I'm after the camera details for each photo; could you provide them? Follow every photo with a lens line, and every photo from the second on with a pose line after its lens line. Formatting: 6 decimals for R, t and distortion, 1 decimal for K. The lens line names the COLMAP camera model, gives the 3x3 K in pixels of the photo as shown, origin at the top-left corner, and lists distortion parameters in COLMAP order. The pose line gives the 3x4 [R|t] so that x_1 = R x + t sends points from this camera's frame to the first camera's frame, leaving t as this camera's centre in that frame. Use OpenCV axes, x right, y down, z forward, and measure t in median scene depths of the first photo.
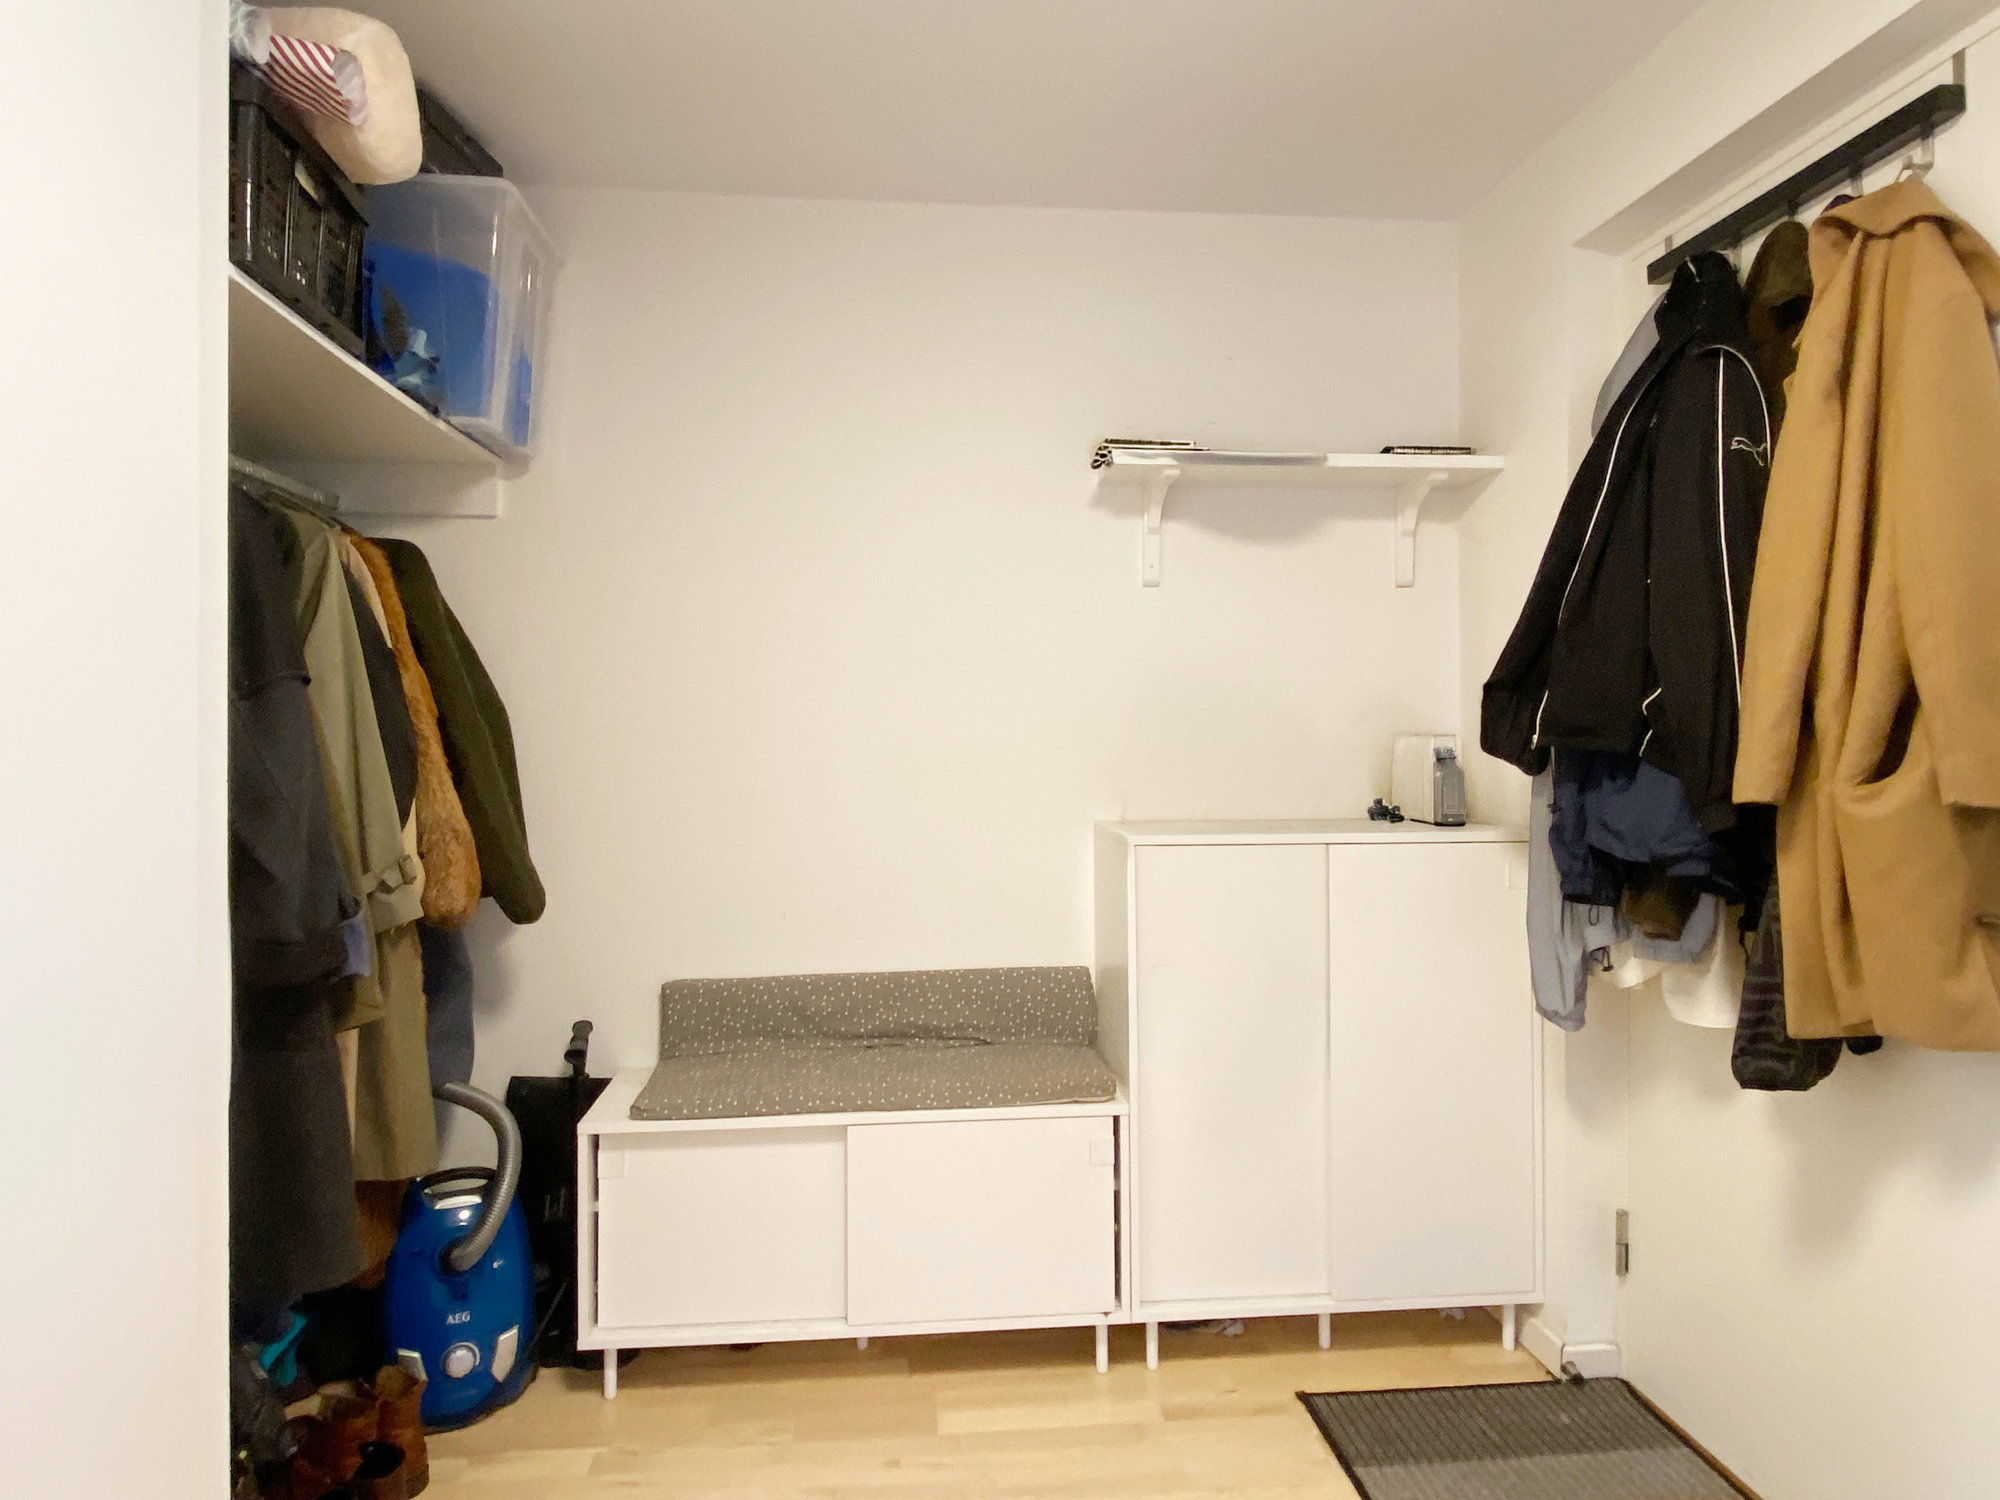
lens RADIAL K [[1188.9, 0, 998.1], [0, 1188.9, 717.8], [0, 0, 1]] dist [0.060086, -0.074799]
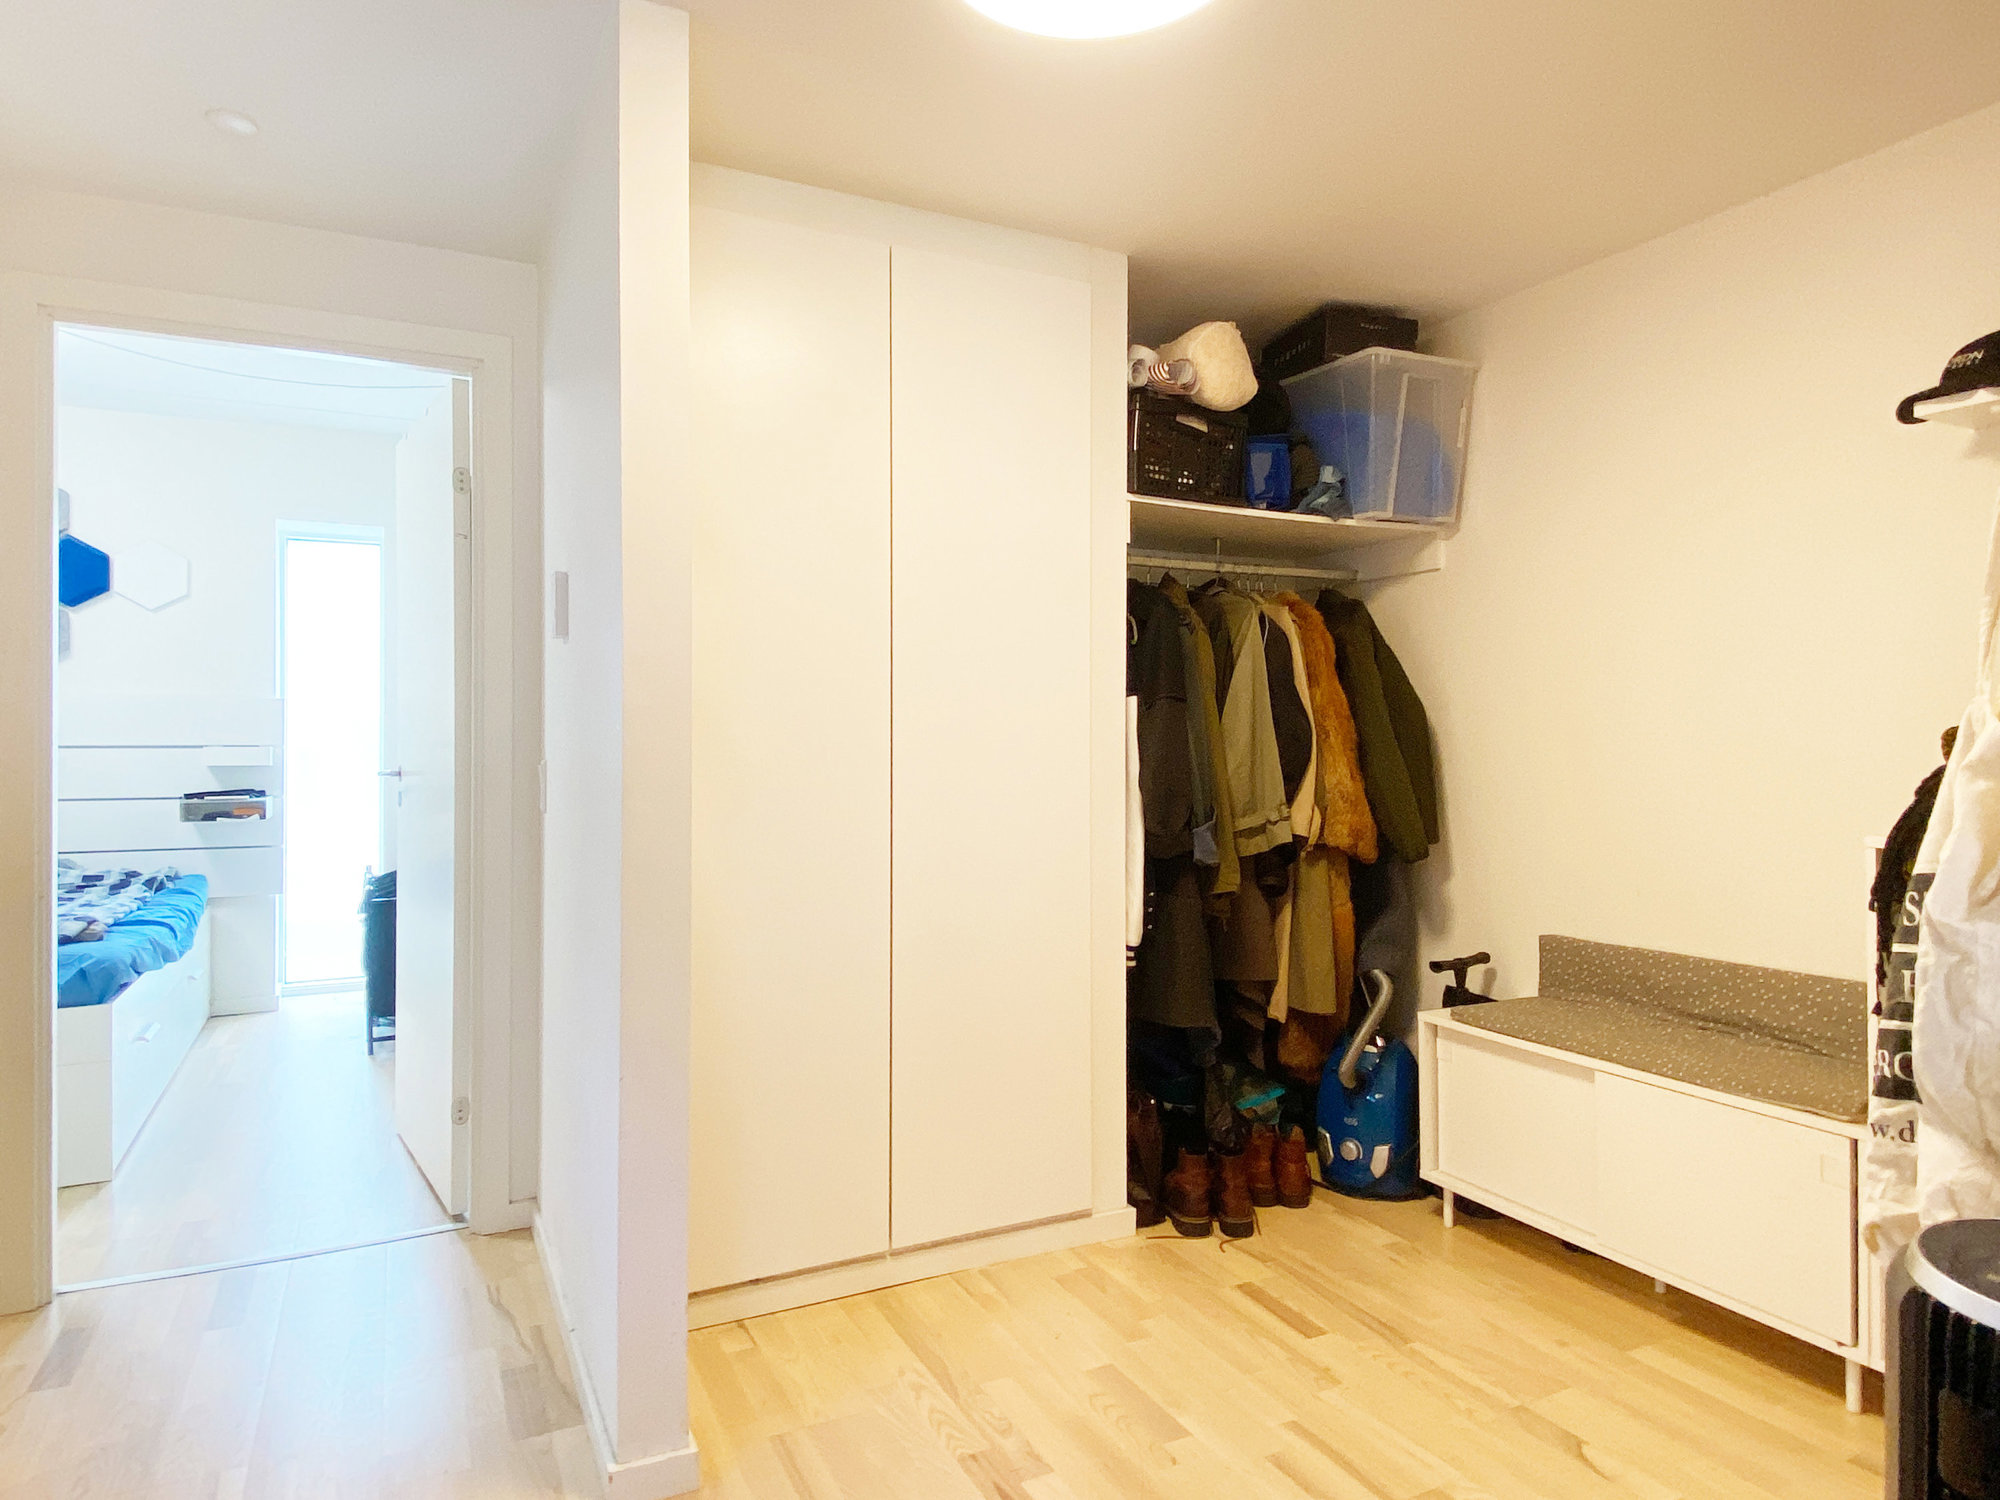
lens RADIAL K [[1188.9, 0, 998.1], [0, 1188.9, 717.8], [0, 0, 1]] dist [0.060086, -0.074799]
pose [[0.365448, -0.014588, -0.930717, 0.736945], [0.008725, 0.999887, -0.012246, 0.013088], [0.930791, -0.003646, 0.365534, 0.049179]]
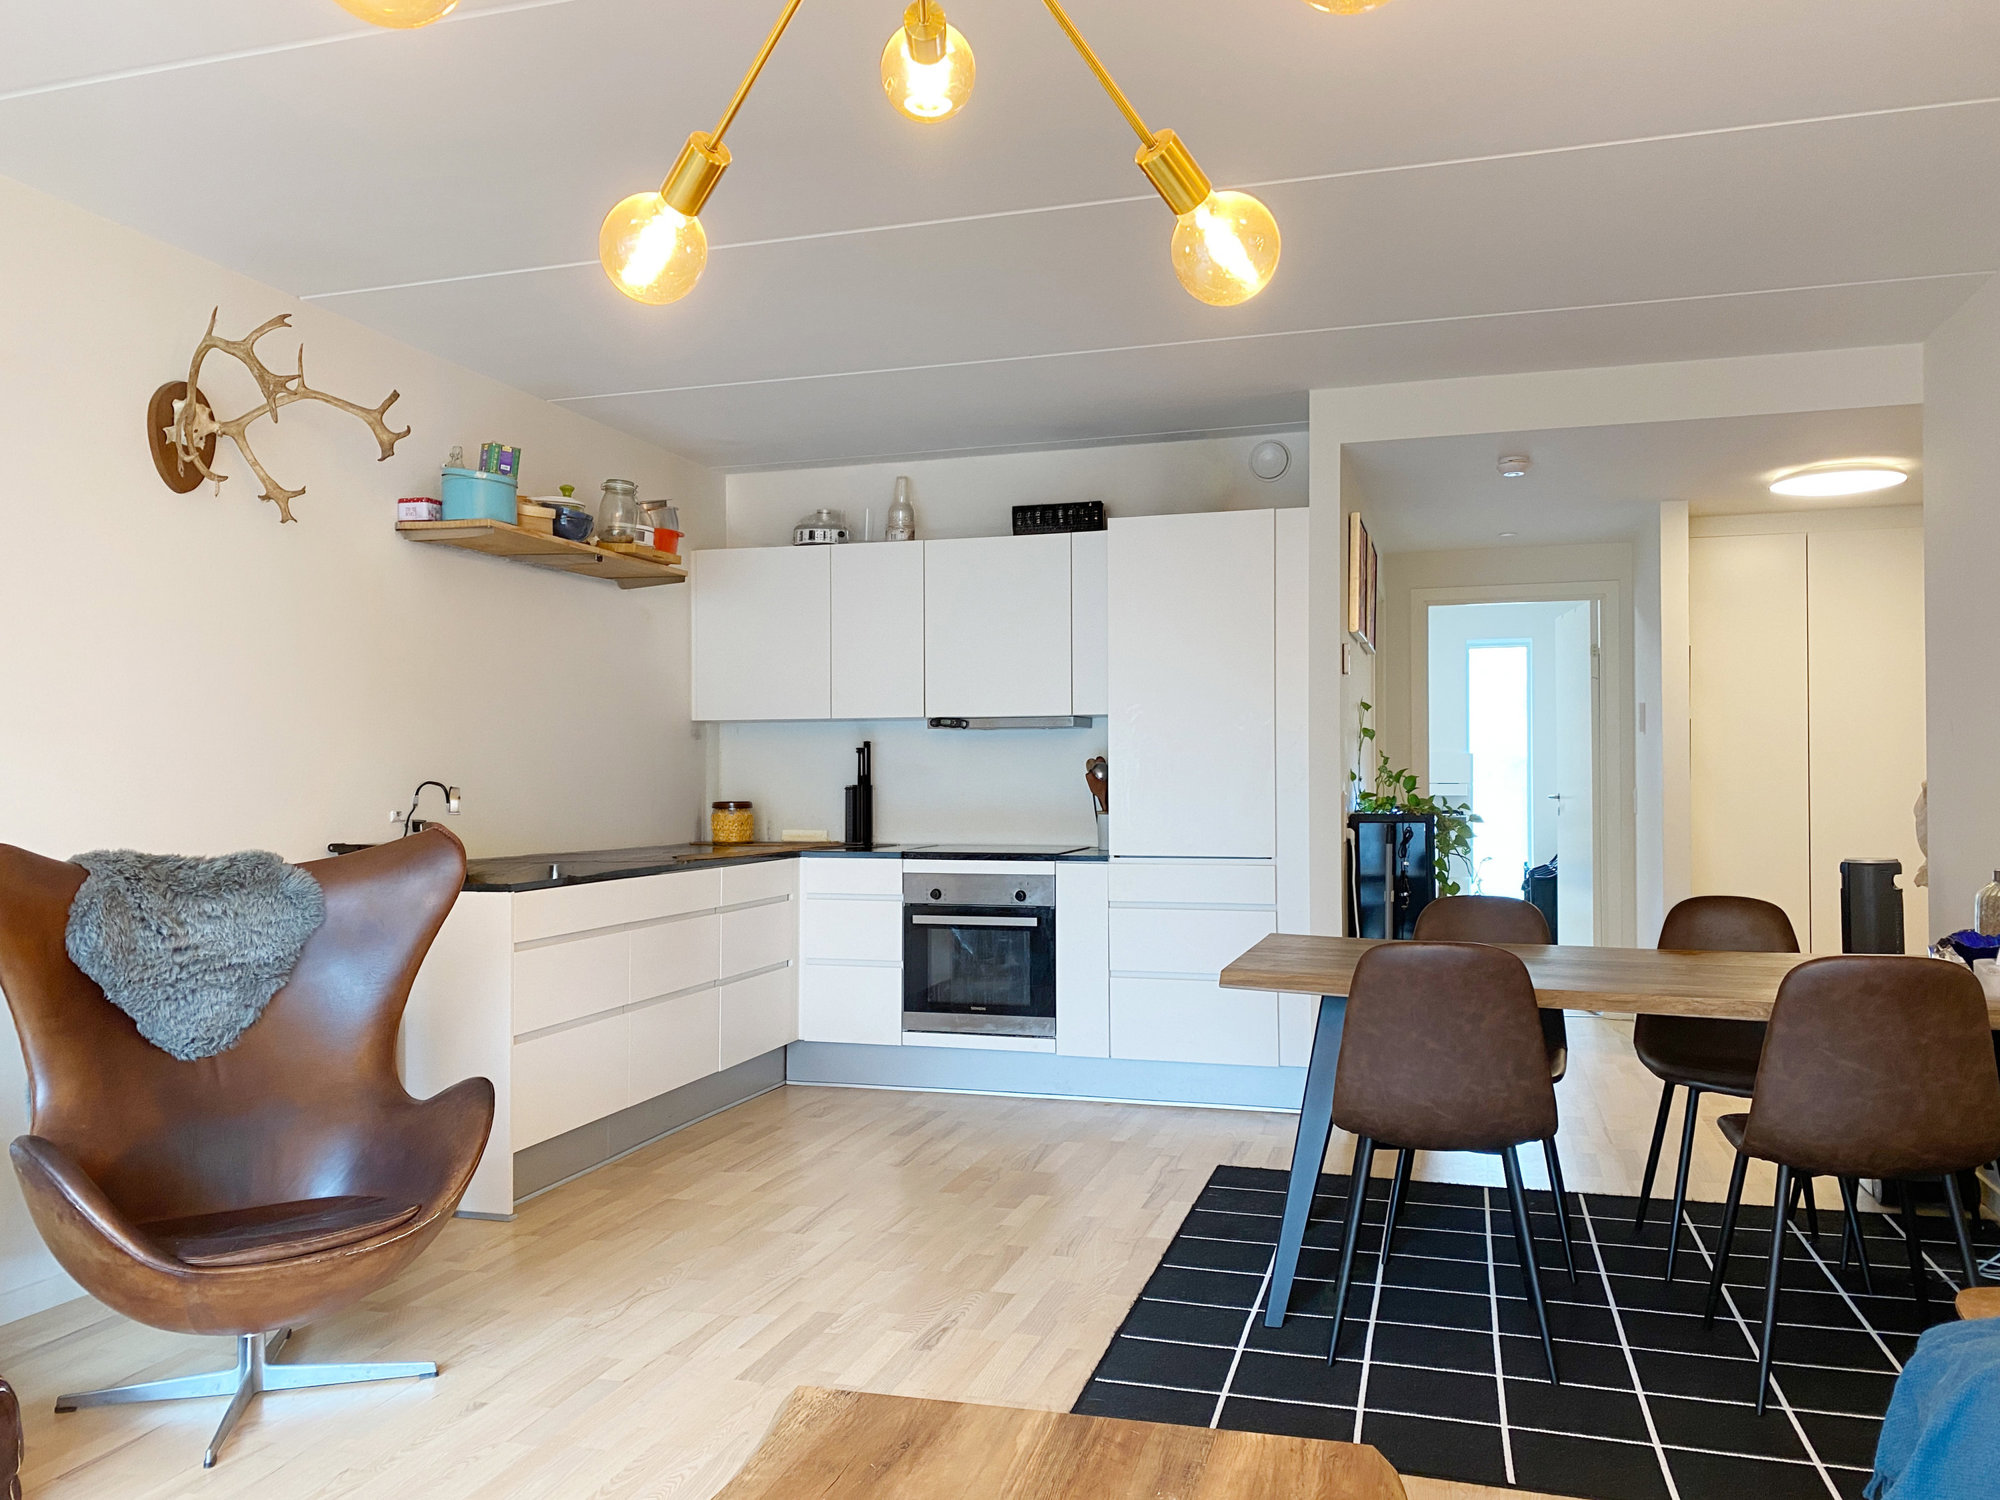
lens RADIAL K [[1537.7, 0, 1000.0], [0, 1537.7, 750.0], [0, 0, 1]] dist [0.132939, -0.122418]
pose [[-0.363684, -0.011424, -0.931452, 2.128099], [0.009220, 0.999832, -0.015862, 0.010845], [0.931477, -0.014357, -0.363518, 0.029651]]
